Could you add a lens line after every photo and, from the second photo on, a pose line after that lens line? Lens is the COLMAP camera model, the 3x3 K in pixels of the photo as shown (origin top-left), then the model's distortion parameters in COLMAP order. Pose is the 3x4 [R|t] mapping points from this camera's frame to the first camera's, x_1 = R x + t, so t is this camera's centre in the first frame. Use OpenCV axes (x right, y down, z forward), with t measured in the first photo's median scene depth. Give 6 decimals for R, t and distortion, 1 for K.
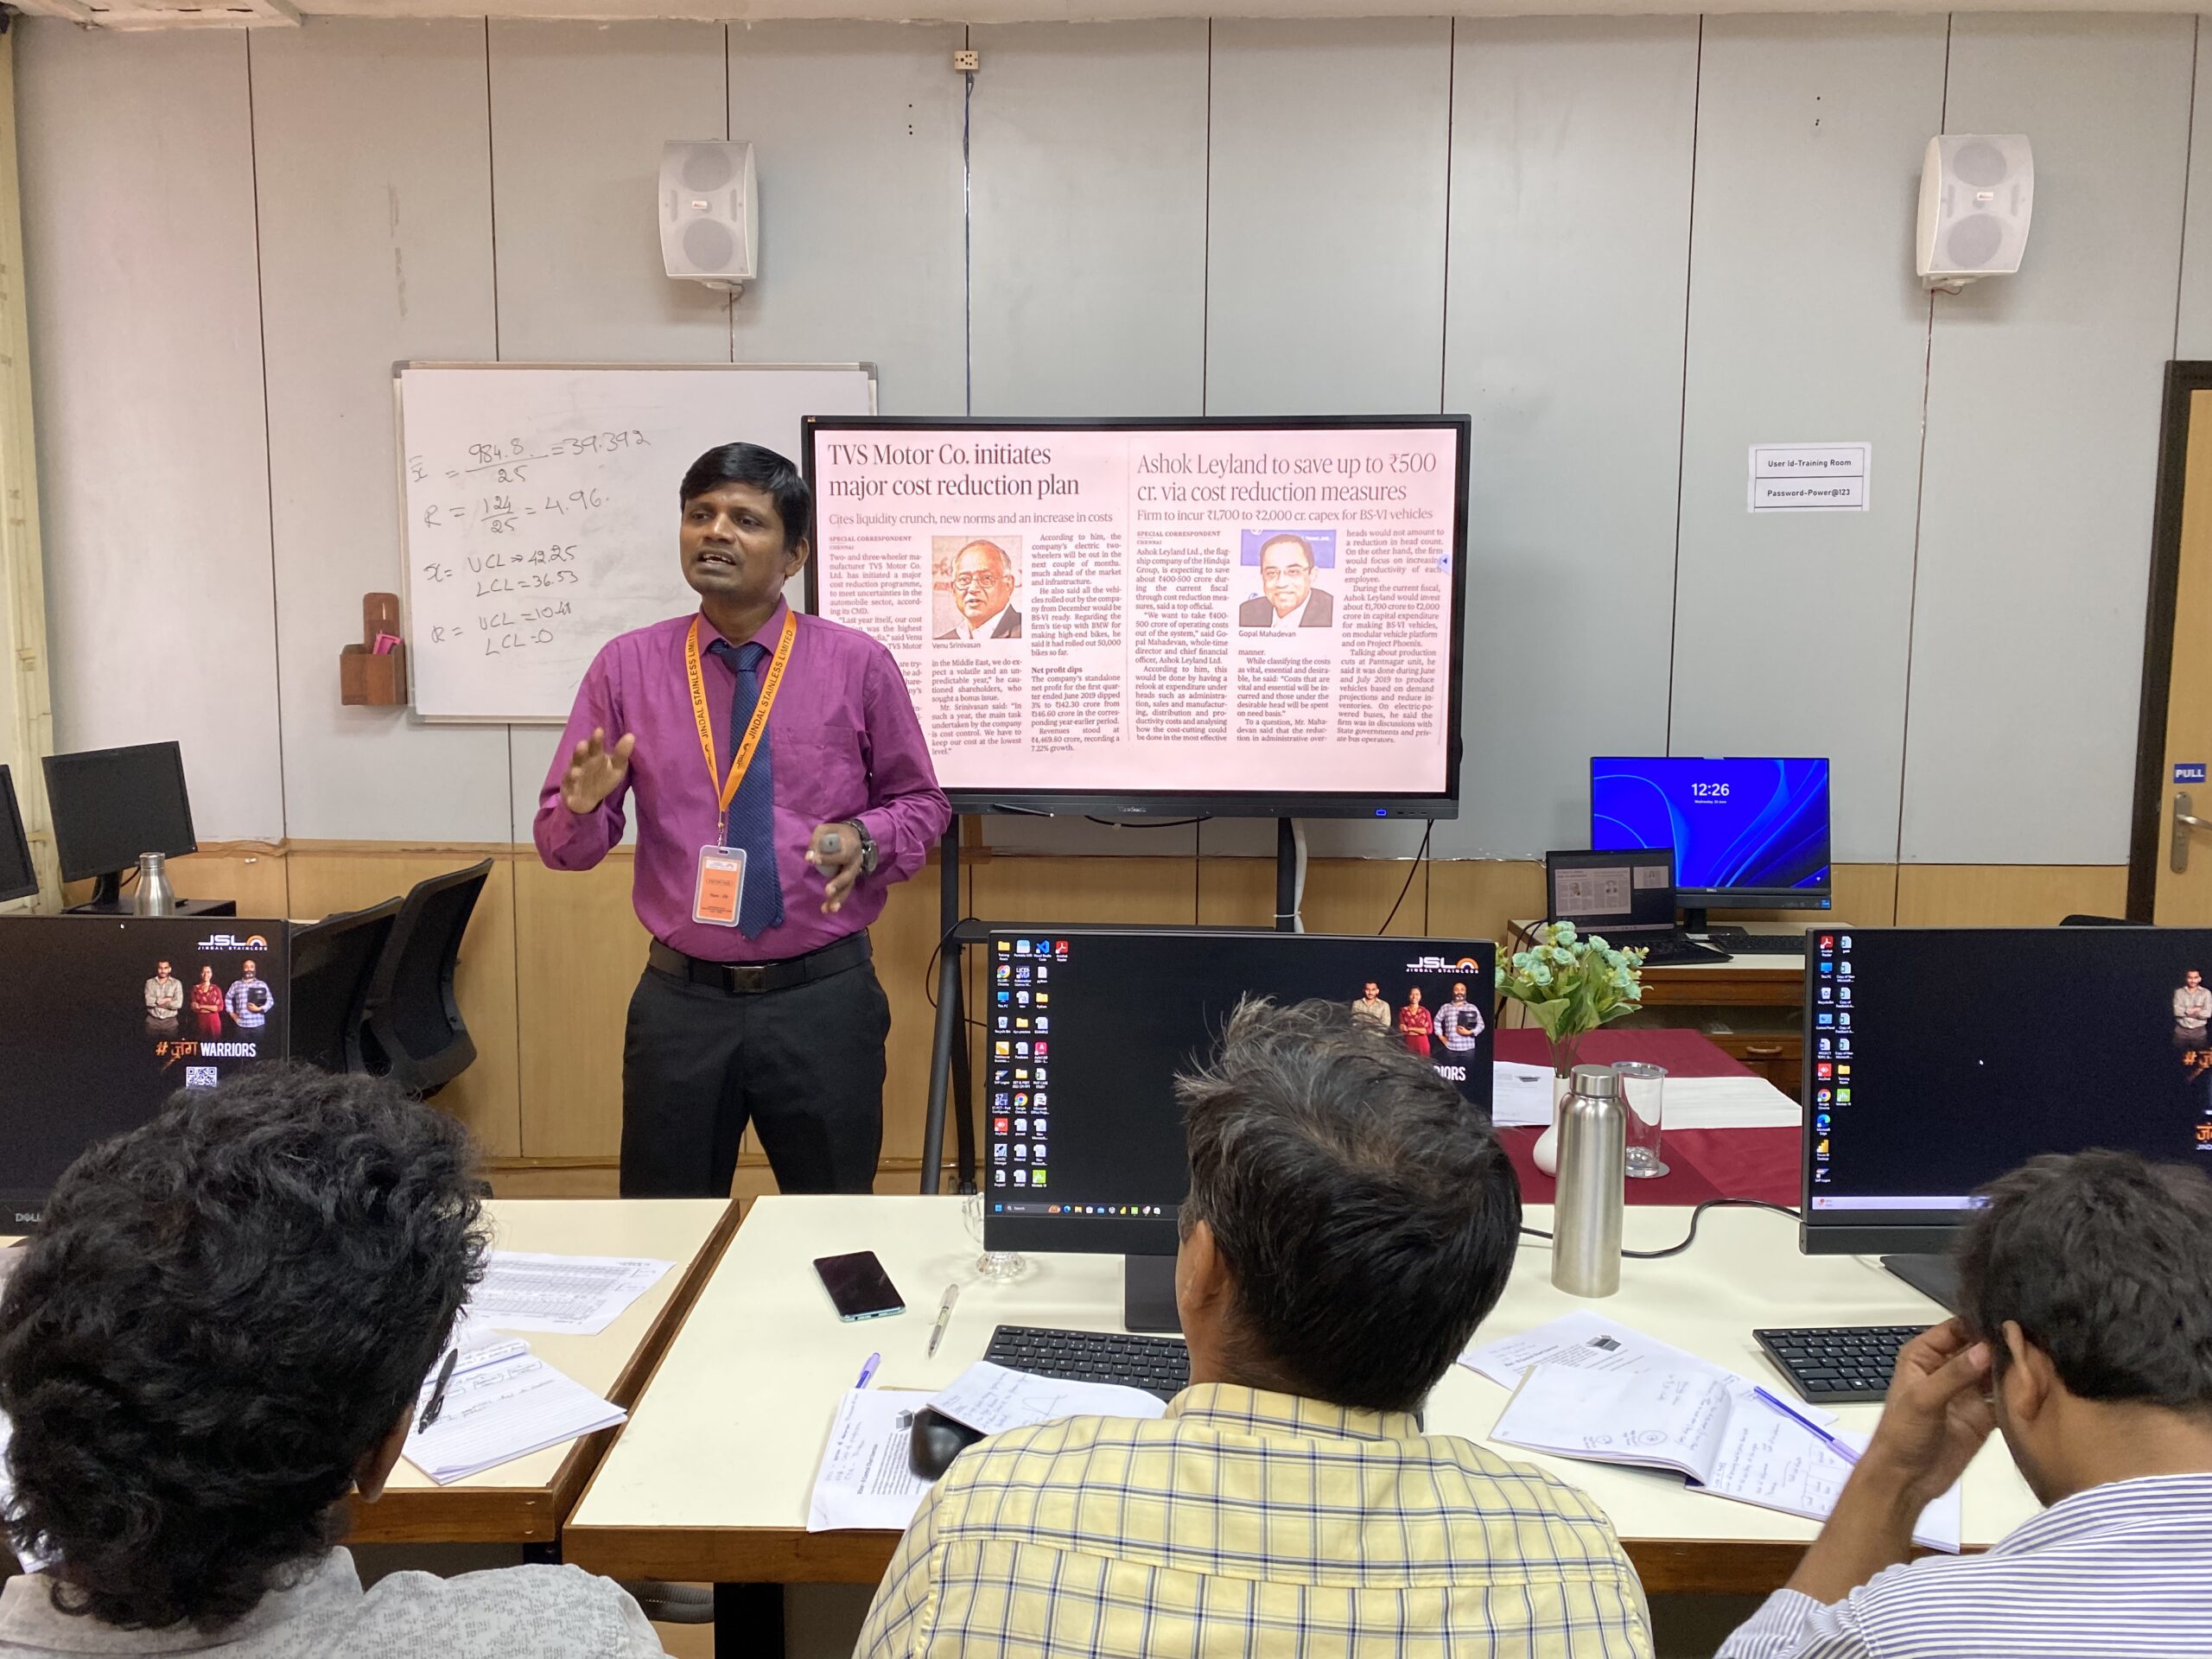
lens RADIAL K [[1746.2, 0, 1107.4], [0, 1746.2, 806.3], [0, 0, 1]] dist [0.035279, -0.012097]
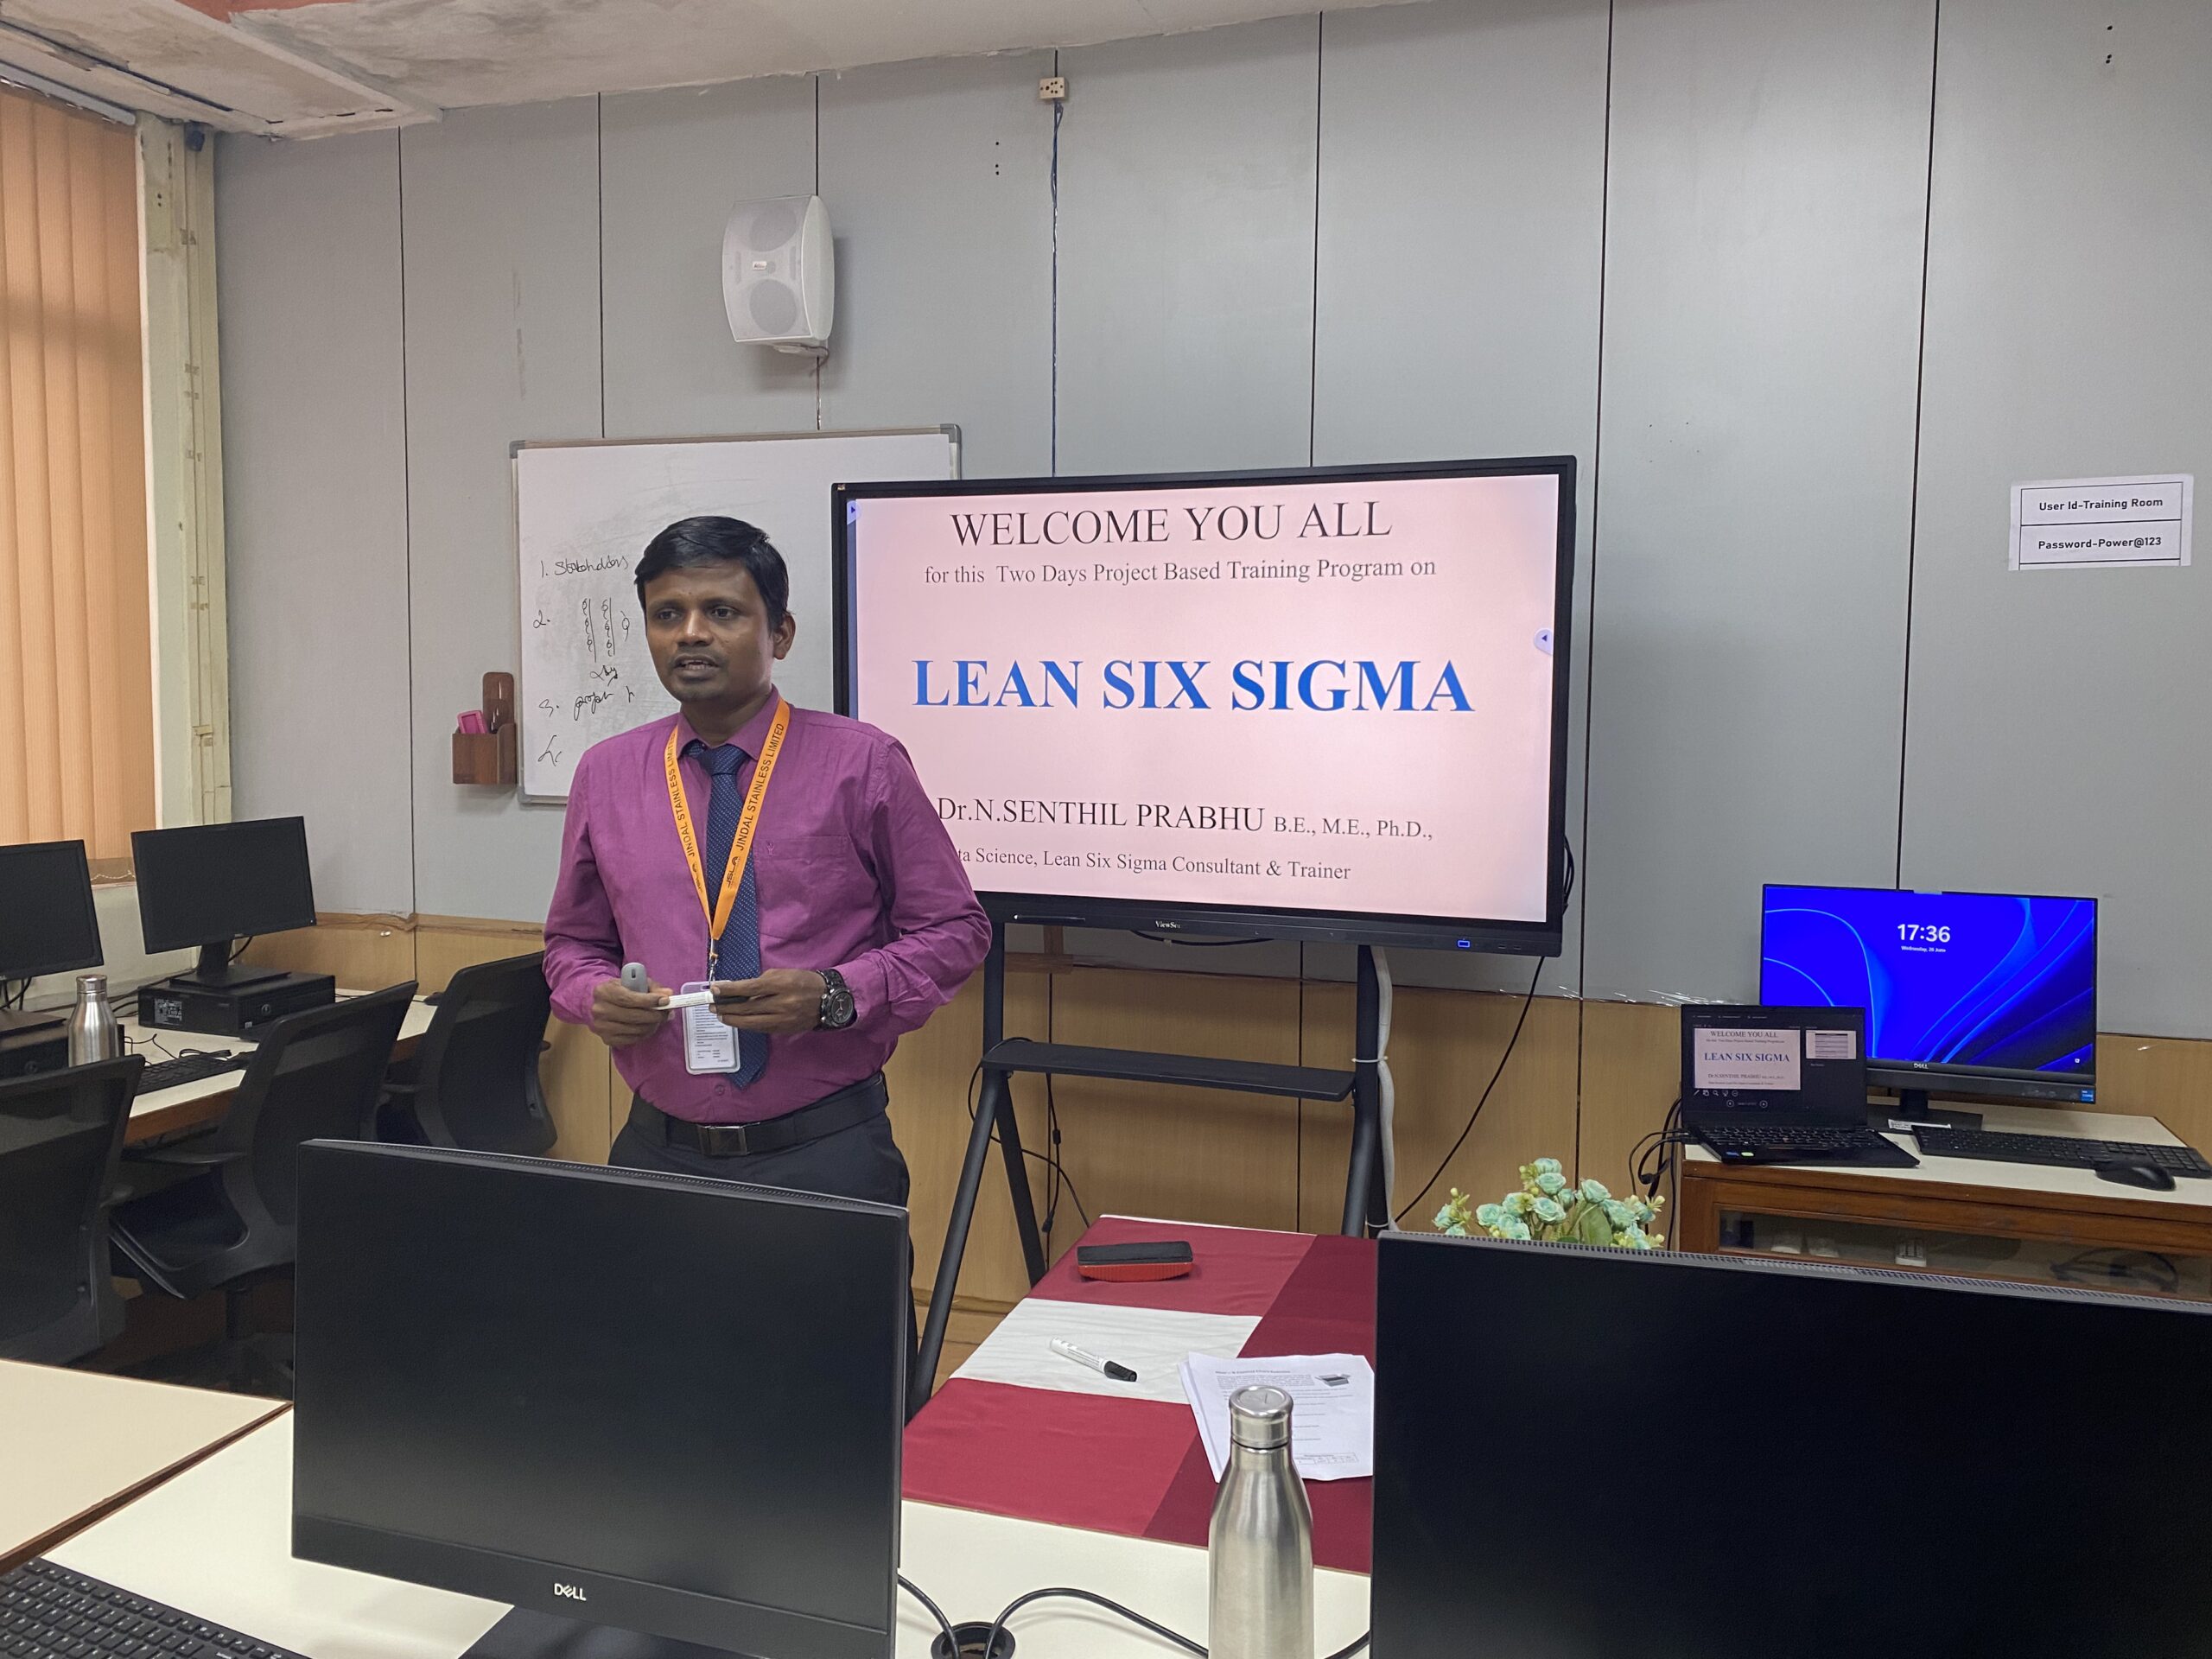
lens RADIAL K [[1746.2, 0, 1117.7], [0, 1746.2, 809.1], [0, 0, 1]] dist [0.035279, -0.012097]
pose [[0.954465, 0.025486, -0.297234, 0.230939], [-0.036681, 0.998810, -0.032148, -0.025373], [0.296061, 0.041587, 0.954263, 0.161274]]
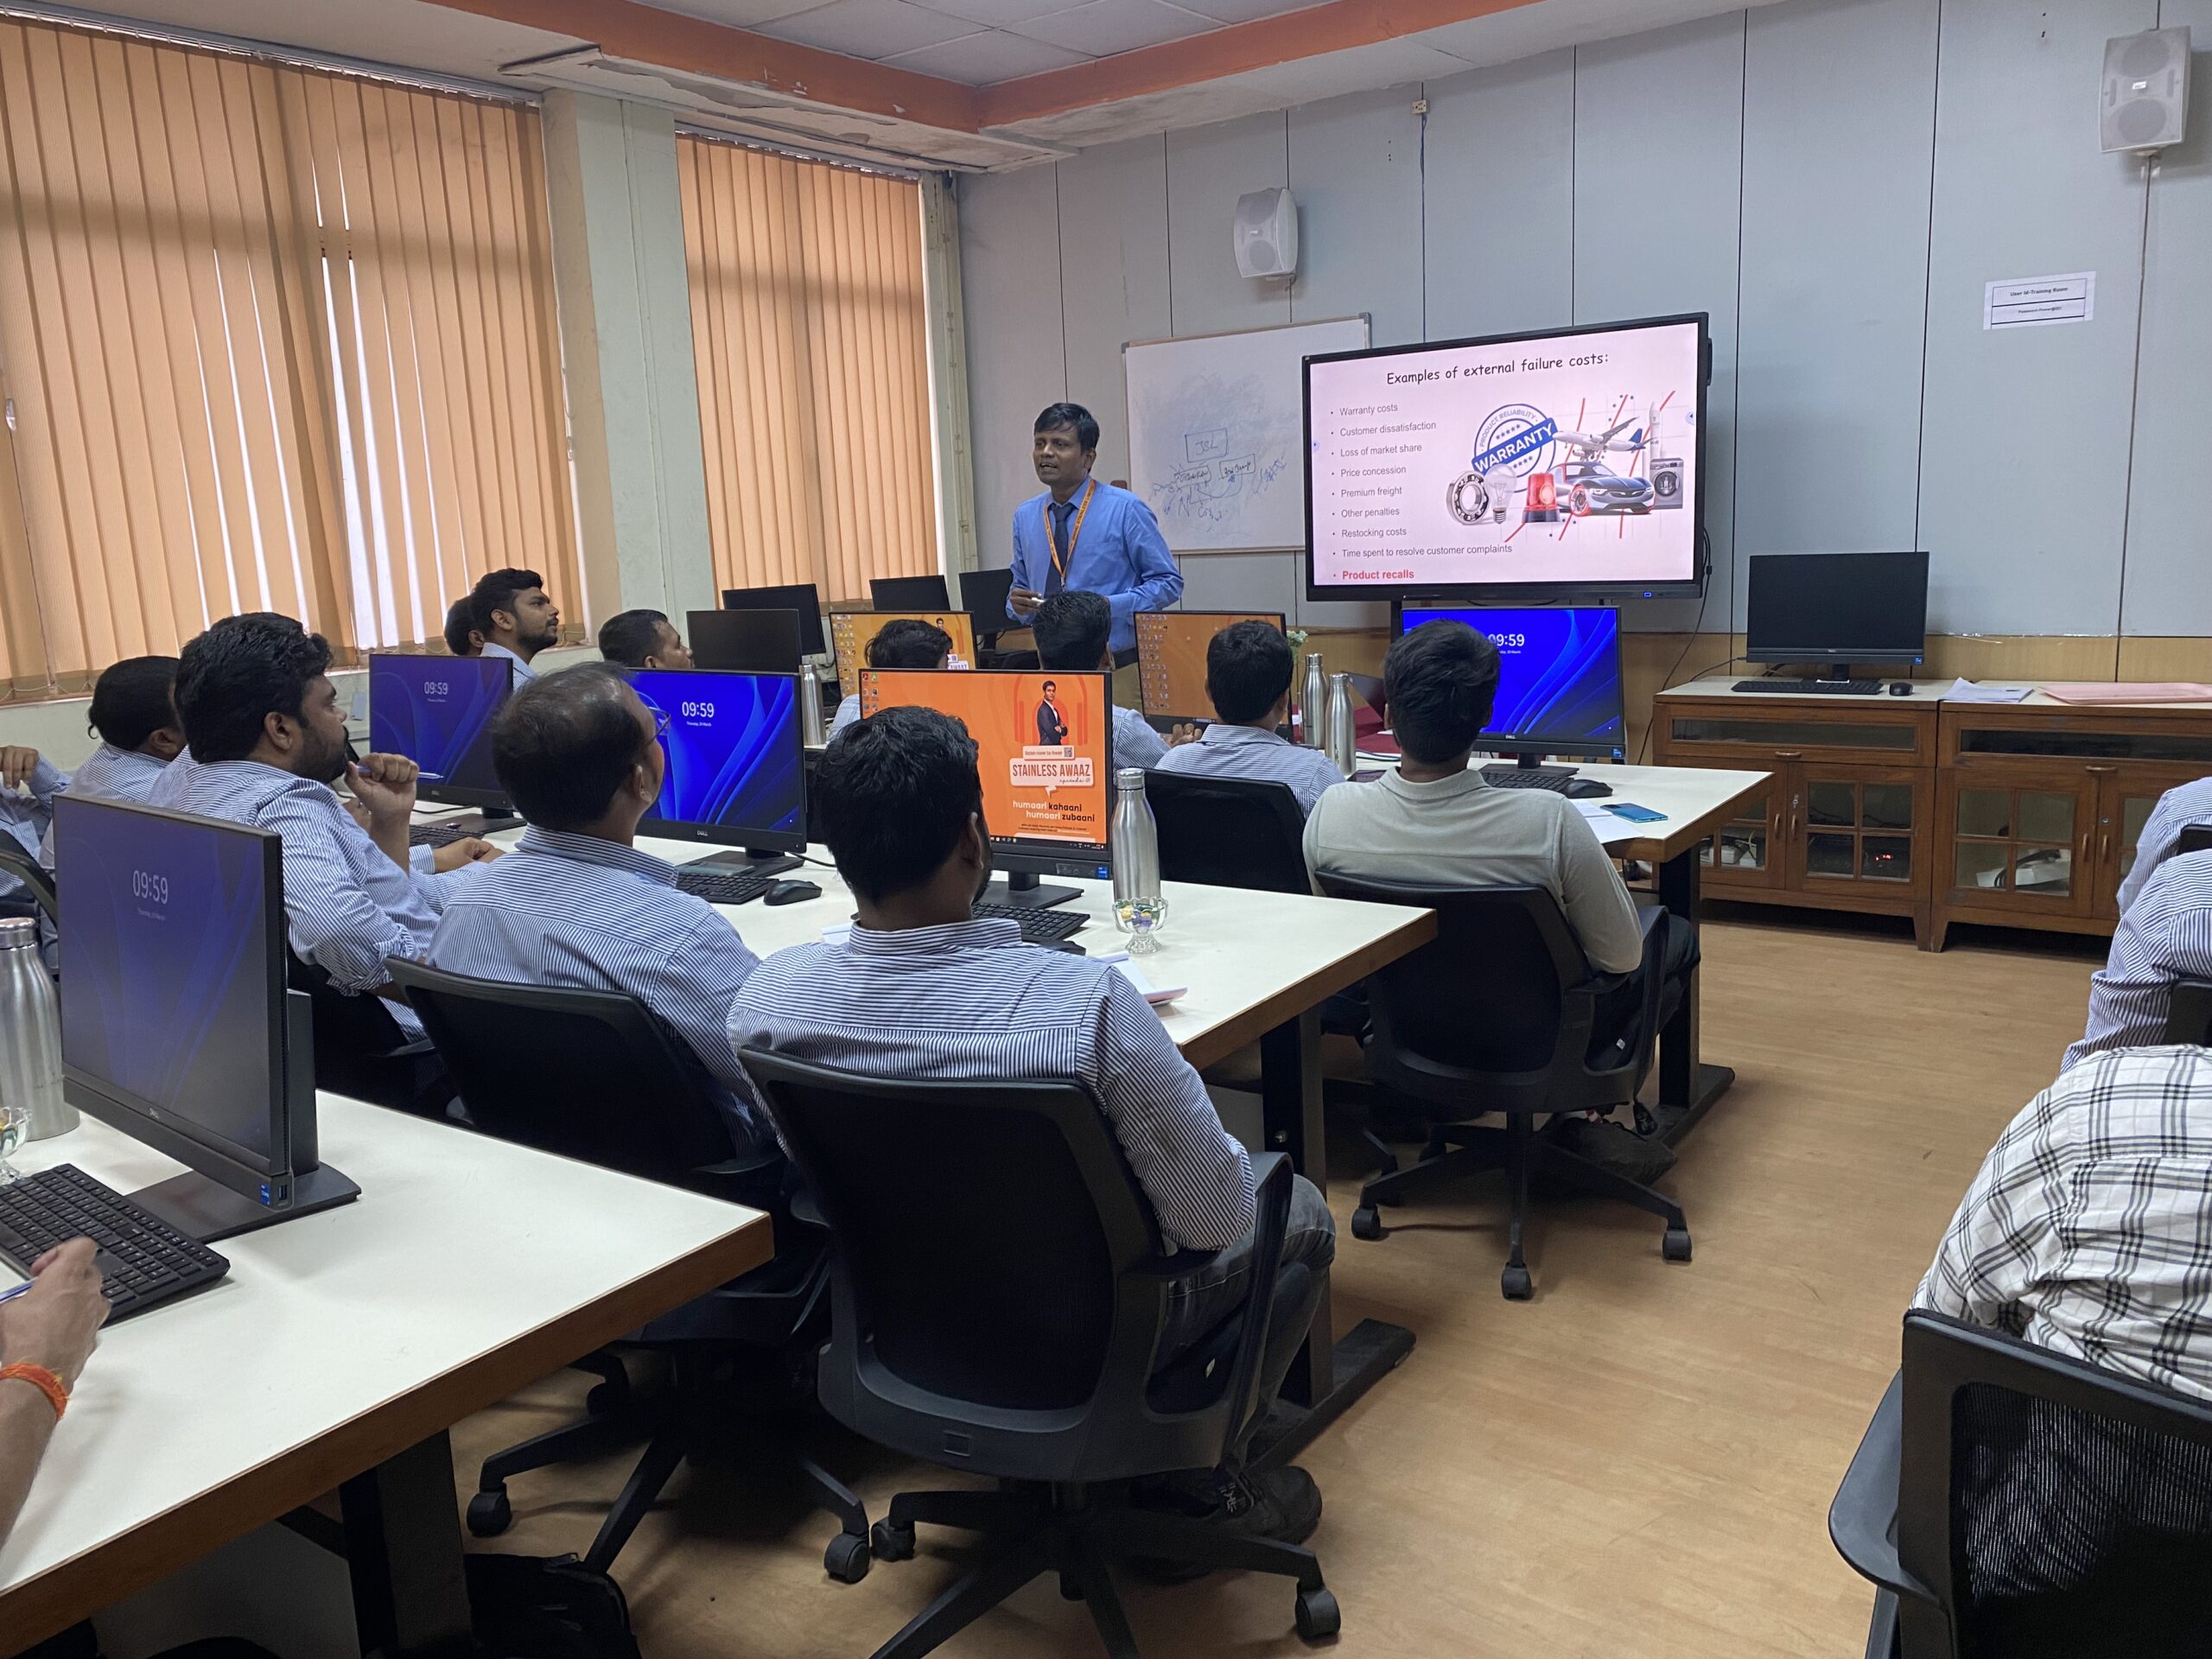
lens RADIAL K [[1746.2, 0, 1084.6], [0, 1746.2, 841.1], [0, 0, 1]] dist [0.035279, -0.012097]
pose [[0.809788, 0.067020, -0.582882, 0.617772], [-0.011136, 0.995031, 0.098937, 0.066738], [0.586616, -0.073627, 0.806511, -0.461115]]
